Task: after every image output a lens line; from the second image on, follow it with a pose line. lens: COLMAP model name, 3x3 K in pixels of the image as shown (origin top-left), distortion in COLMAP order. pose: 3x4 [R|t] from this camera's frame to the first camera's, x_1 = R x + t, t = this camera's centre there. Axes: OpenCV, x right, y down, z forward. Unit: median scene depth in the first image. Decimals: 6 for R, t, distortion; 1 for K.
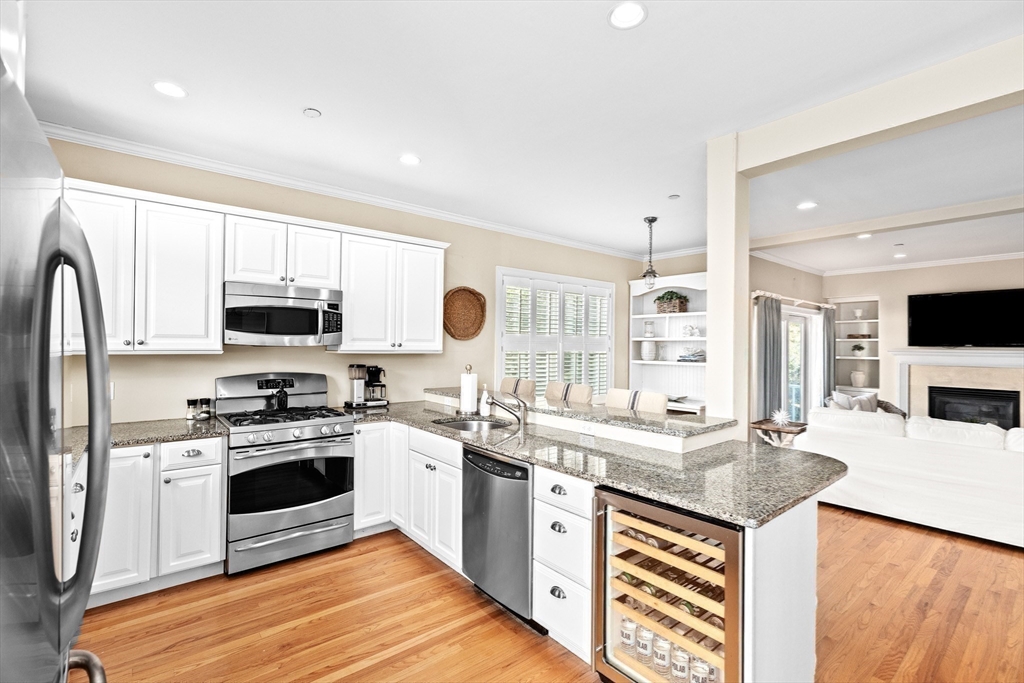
lens RADIAL K [[463.9, 0, 513.8], [0, 463.9, 341.4], [0, 0, 1]] dist [0.001742, 0.002581]
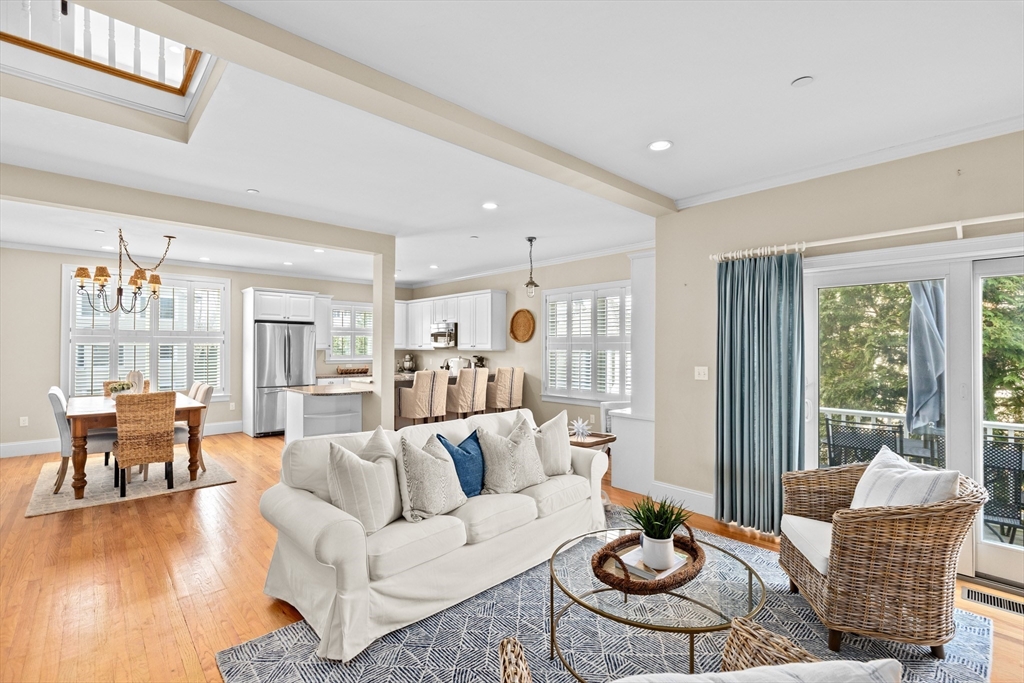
lens RADIAL K [[463.9, 0, 514.6], [0, 463.9, 340.2], [0, 0, 1]] dist [0.001742, 0.002581]
pose [[0.058003, -0.026896, -0.997954, 1.978235], [0.007651, 0.999620, -0.026496, 0.041634], [0.998287, -0.006099, 0.058187, 1.176713]]
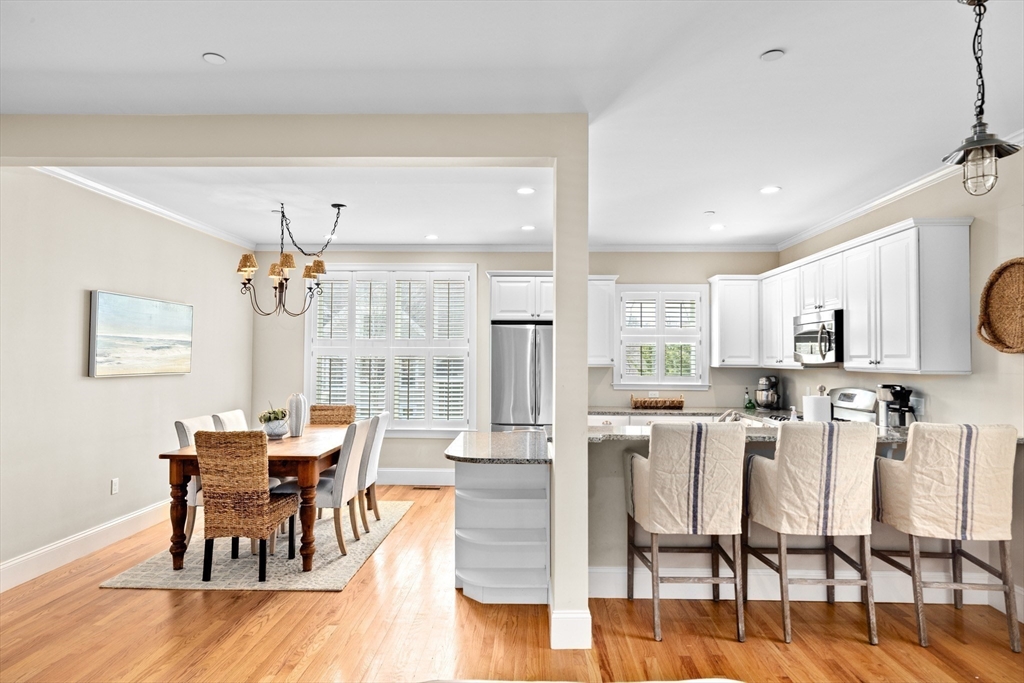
lens RADIAL K [[612.0, 0, 512.1], [0, 612.0, 343.0], [0, 0, 1]] dist [0.006403, 0.000045]
pose [[-0.663377, -0.033740, -0.747524, 1.140930], [-0.006803, 0.999214, -0.039062, 0.023234], [0.748254, -0.020828, -0.663085, 1.380780]]
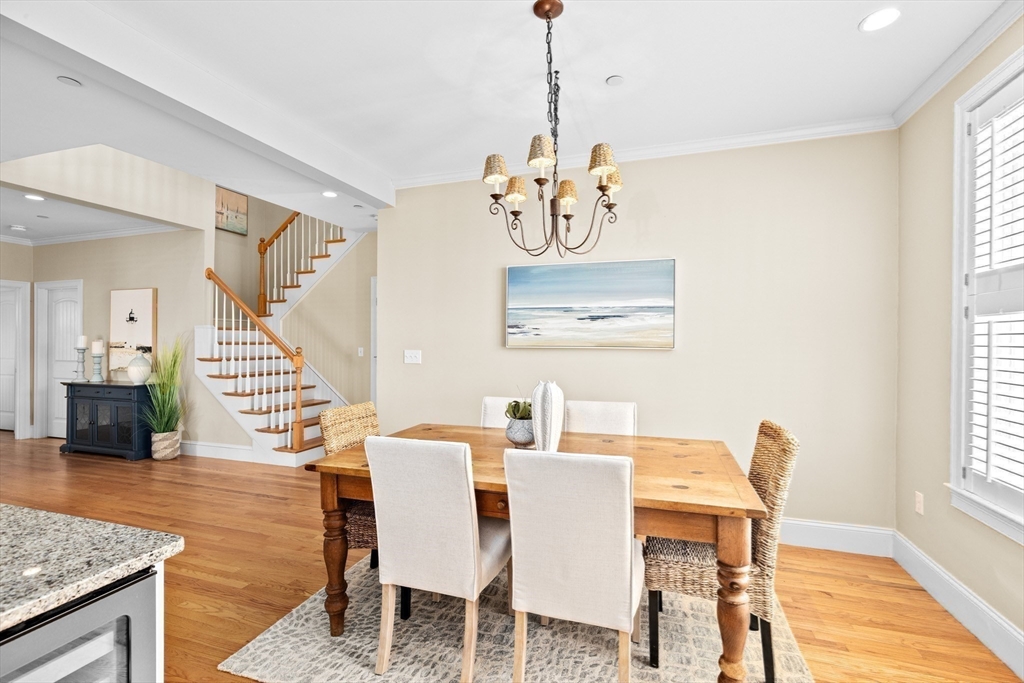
lens RADIAL K [[463.9, 0, 516.6], [0, 463.9, 338.7], [0, 0, 1]] dist [0.001742, 0.002581]
pose [[-0.527272, -0.008454, 0.849655, -0.144930], [-0.016452, 0.999865, -0.000261, 0.031094], [-0.849537, -0.014116, -0.527340, 0.407294]]
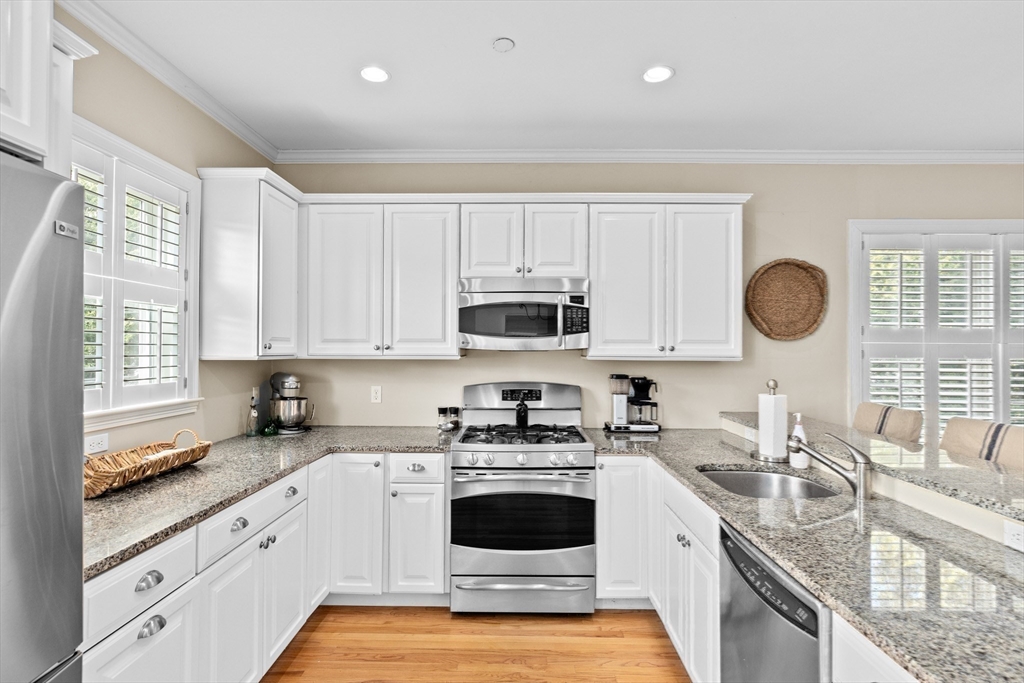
lens RADIAL K [[513.0, 0, 514.1], [0, 513.0, 342.8], [0, 0, 1]] dist [-0.010651, 0.002168]
pose [[0.761853, -0.014996, -0.647577, 0.086913], [0.009180, 0.999882, -0.012355, 0.007201], [0.647685, 0.003468, 0.761900, 0.276234]]
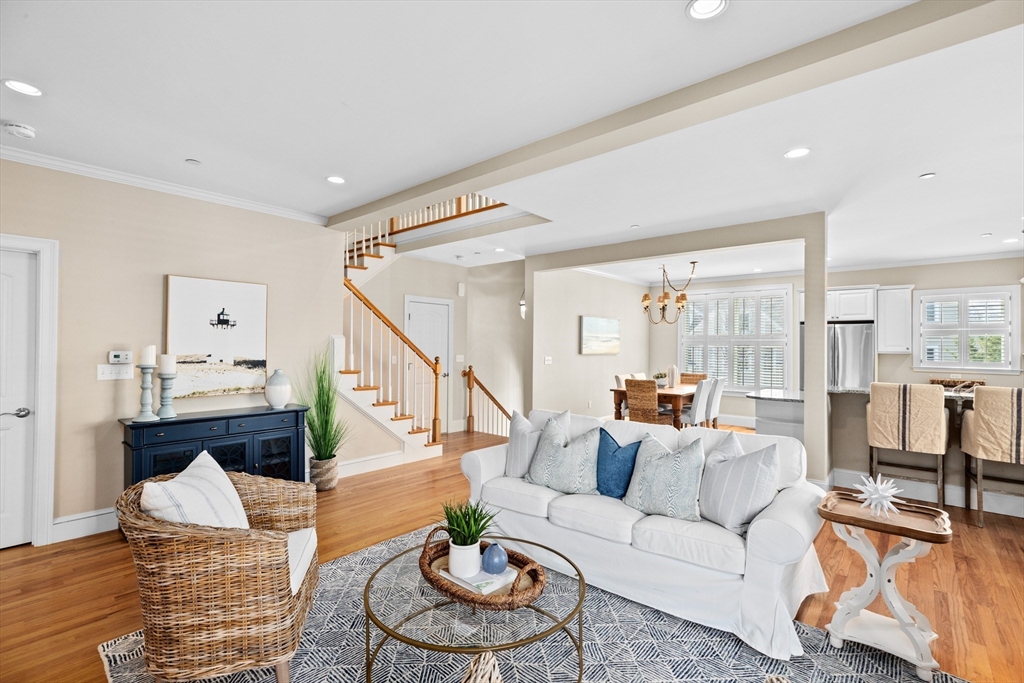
lens RADIAL K [[463.9, 0, 518.5], [0, 463.9, 342.1], [0, 0, 1]] dist [0.001742, 0.002581]
pose [[-0.984728, -0.022516, -0.172636, 1.430538], [-0.019516, 0.999628, -0.019056, 0.041187], [0.173001, -0.015395, -0.984801, 1.967347]]
